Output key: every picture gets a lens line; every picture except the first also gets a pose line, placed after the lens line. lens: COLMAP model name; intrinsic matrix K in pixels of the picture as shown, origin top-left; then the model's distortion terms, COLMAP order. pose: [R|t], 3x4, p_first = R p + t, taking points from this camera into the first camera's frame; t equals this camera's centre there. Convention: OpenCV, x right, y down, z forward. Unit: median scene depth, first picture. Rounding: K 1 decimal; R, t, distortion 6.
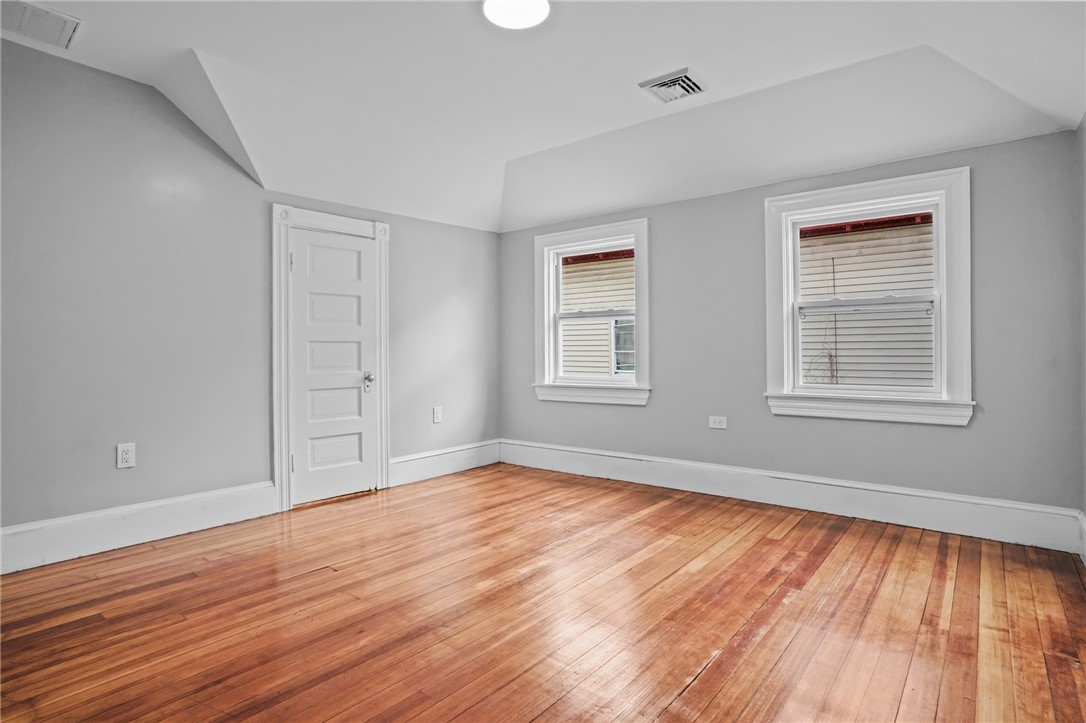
lens RADIAL K [[574.7, 0, 548.0], [0, 574.7, 355.9], [0, 0, 1]] dist [-0.040990, 0.007697]
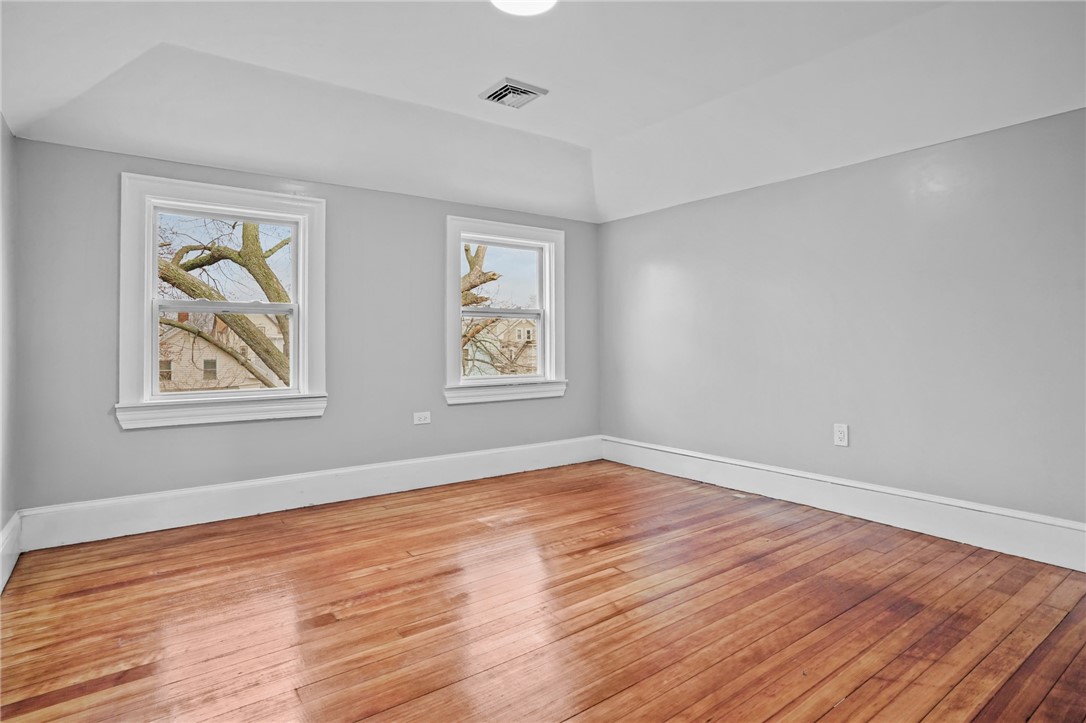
lens RADIAL K [[574.7, 0, 546.3], [0, 574.7, 352.5], [0, 0, 1]] dist [-0.040990, 0.007697]
pose [[0.286022, -0.000198, 0.958223, -1.013104], [0.013048, 0.999908, -0.003688, 0.002921], [-0.958134, 0.013557, 0.285998, 0.751210]]
